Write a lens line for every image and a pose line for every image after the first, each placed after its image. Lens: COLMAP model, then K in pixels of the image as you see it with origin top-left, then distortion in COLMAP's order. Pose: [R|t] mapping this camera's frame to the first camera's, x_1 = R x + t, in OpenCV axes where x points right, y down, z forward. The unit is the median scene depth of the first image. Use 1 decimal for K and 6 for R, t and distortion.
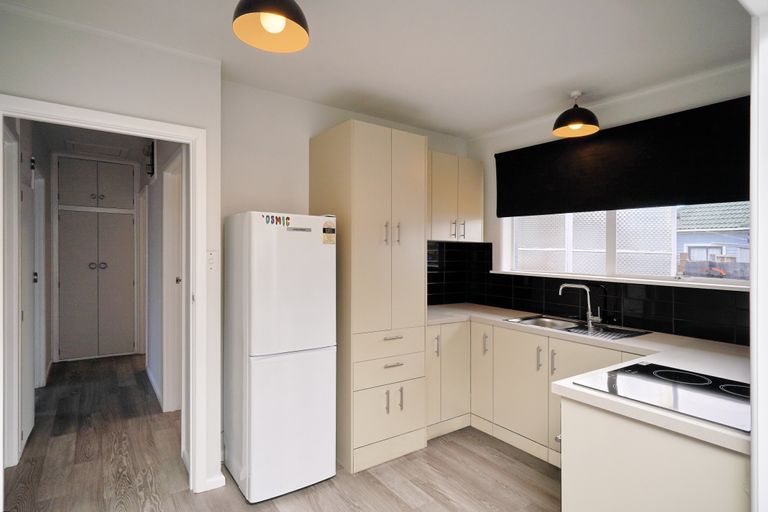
lens RADIAL K [[417.4, 0, 385.2], [0, 417.4, 257.5], [0, 0, 1]] dist [0.000548, 0.000004]
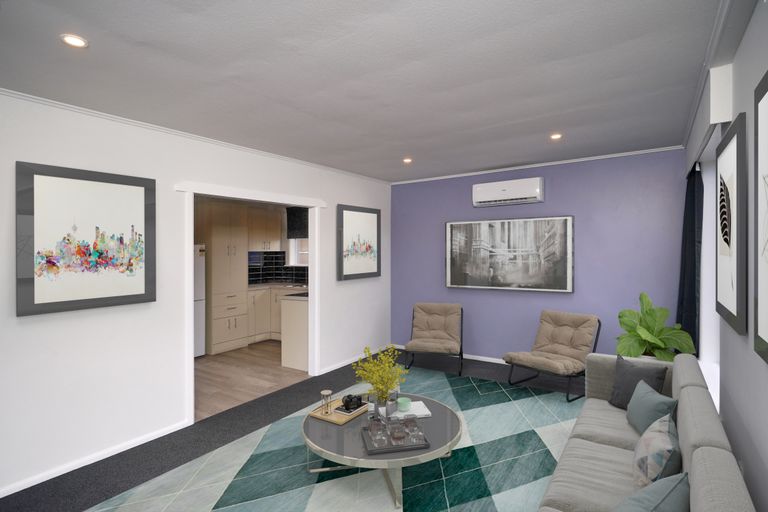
lens RADIAL K [[395.6, 0, 383.9], [0, 395.6, 251.2], [0, 0, 1]] dist [0.005986, 0.000290]
pose [[0.928256, -0.003014, 0.371929, -0.011322], [0.001369, 0.999988, 0.004686, -0.058593], [-0.371939, -0.003841, 0.928249, -1.216943]]
